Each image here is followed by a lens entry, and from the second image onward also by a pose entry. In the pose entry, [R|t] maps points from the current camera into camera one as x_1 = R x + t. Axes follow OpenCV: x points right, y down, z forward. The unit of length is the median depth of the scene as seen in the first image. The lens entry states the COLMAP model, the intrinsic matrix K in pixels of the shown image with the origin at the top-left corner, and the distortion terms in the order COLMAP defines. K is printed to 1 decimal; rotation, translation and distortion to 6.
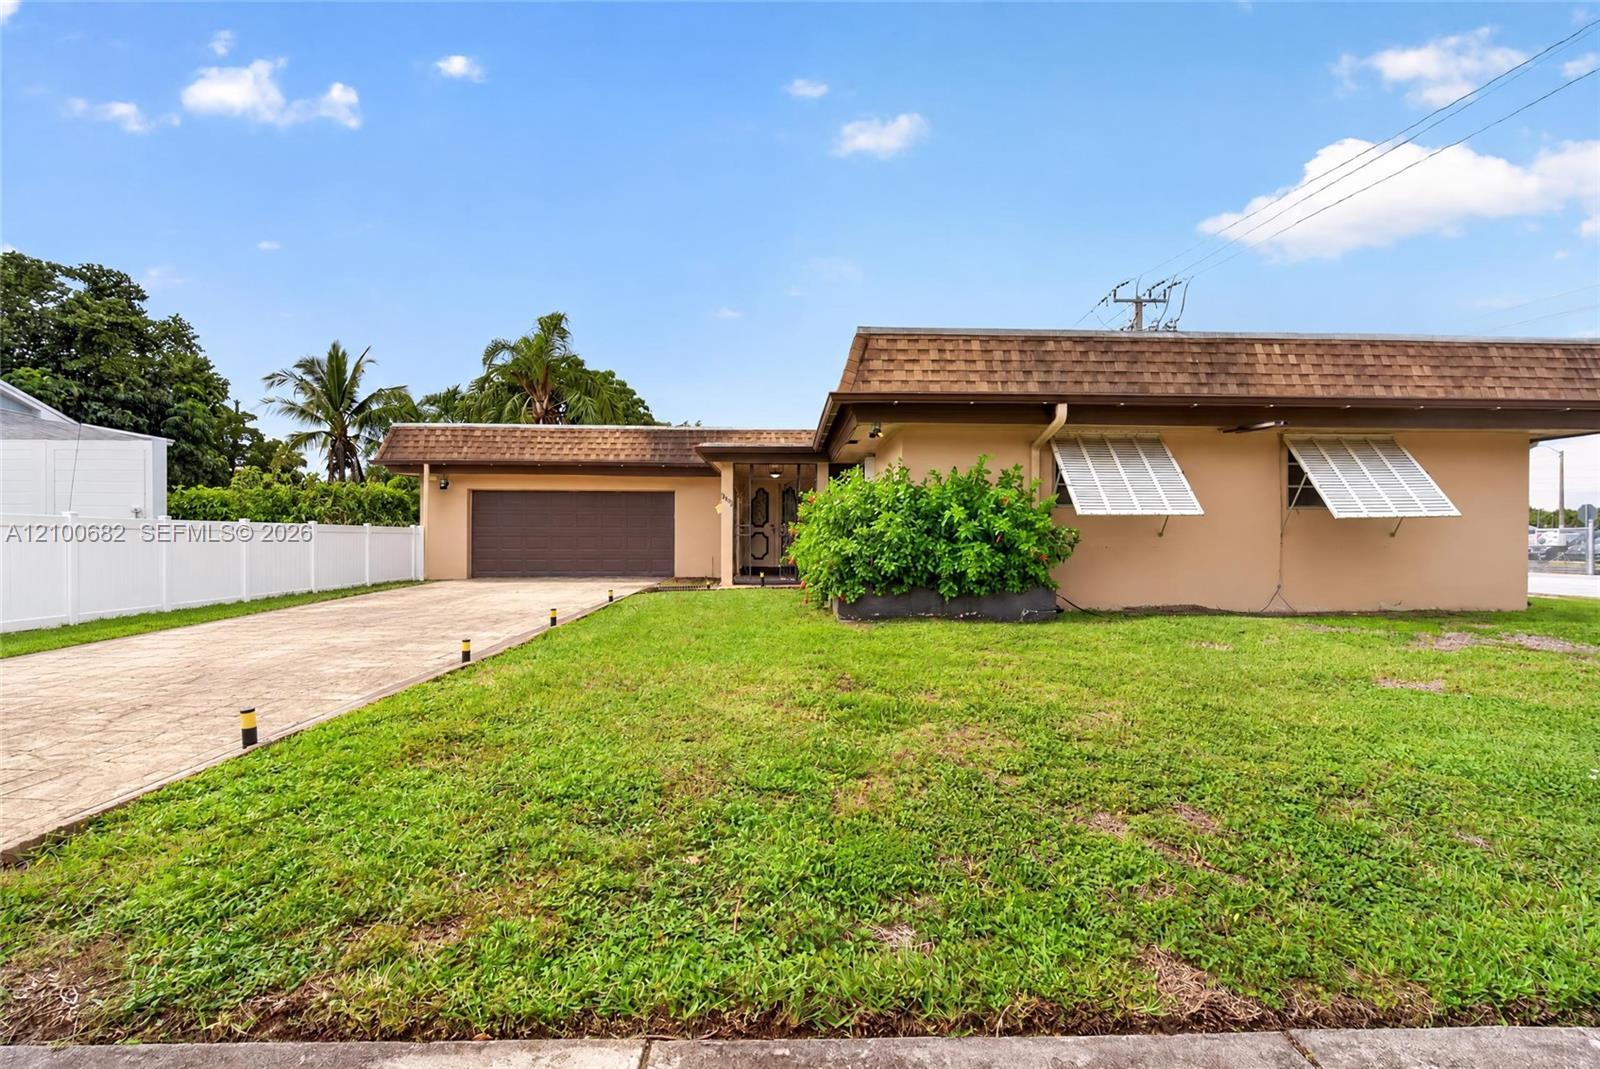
lens RADIAL K [[694.8, 0, 796.2], [0, 694.8, 538.1], [0, 0, 1]] dist [-0.014017, 0.002731]
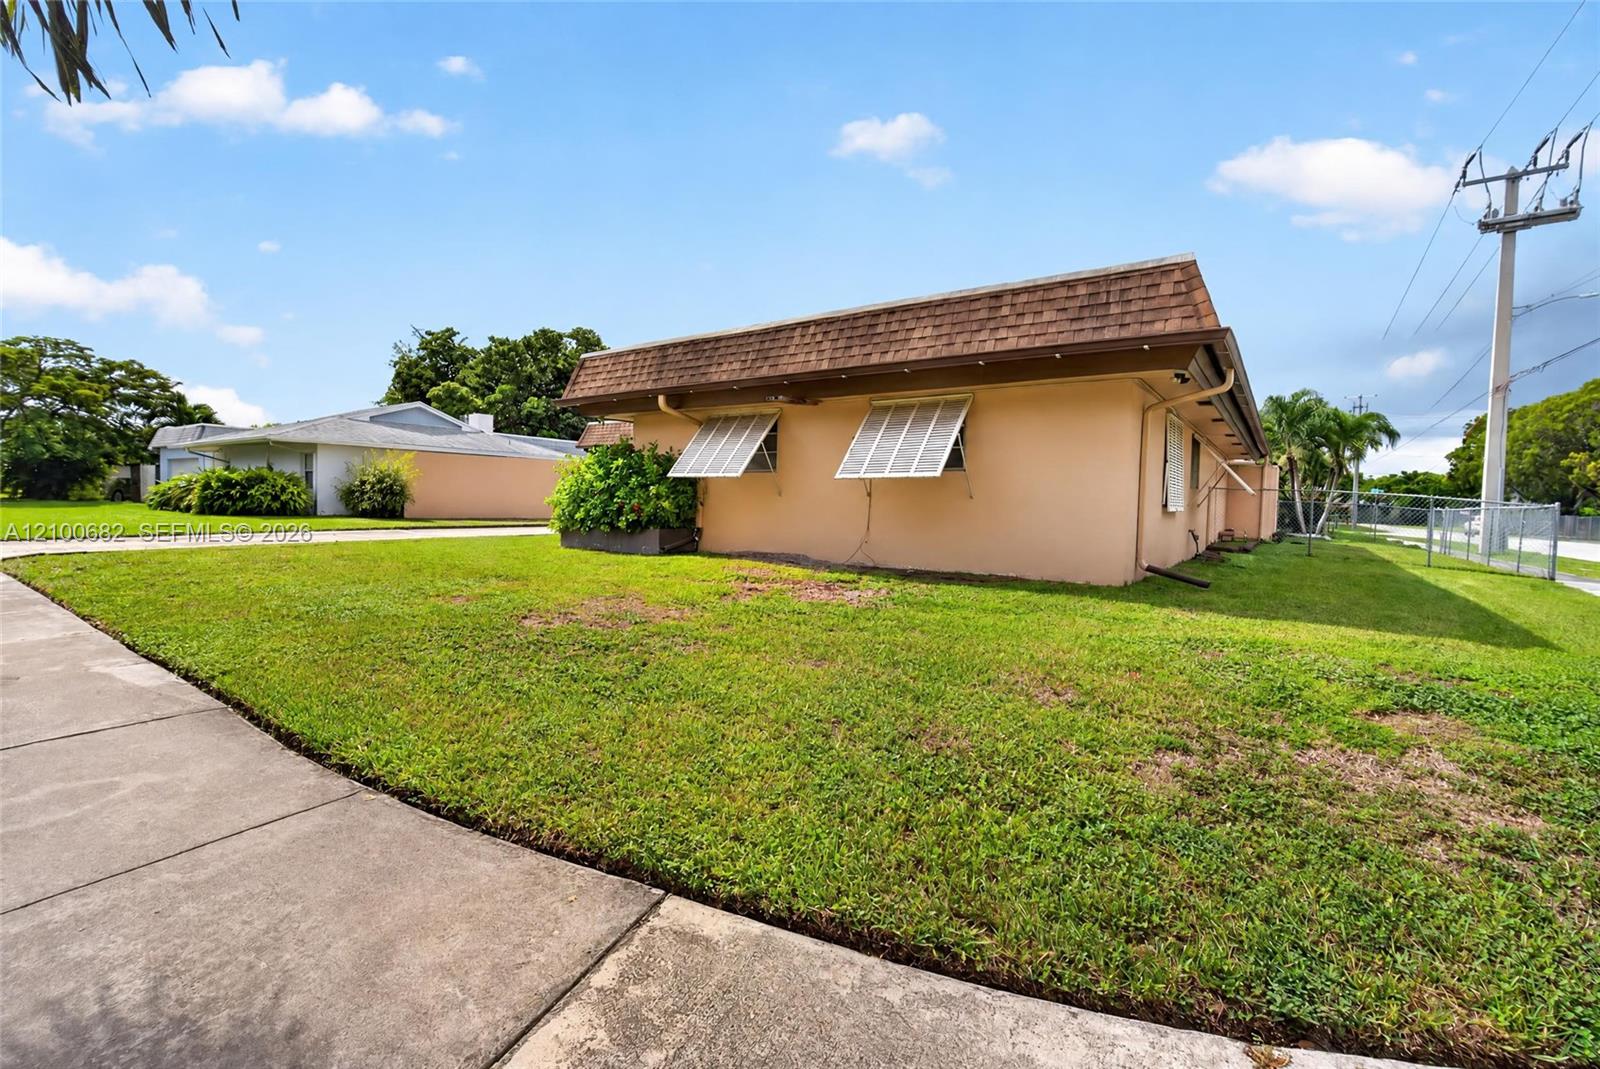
lens RADIAL K [[694.8, 0, 800.2], [0, 694.8, 528.5], [0, 0, 1]] dist [-0.014017, 0.002731]
pose [[0.779802, 0.045948, -0.624338, 1.424535], [-0.030303, 0.998904, 0.035666, 0.011387], [0.625293, -0.008893, 0.780339, 0.100224]]
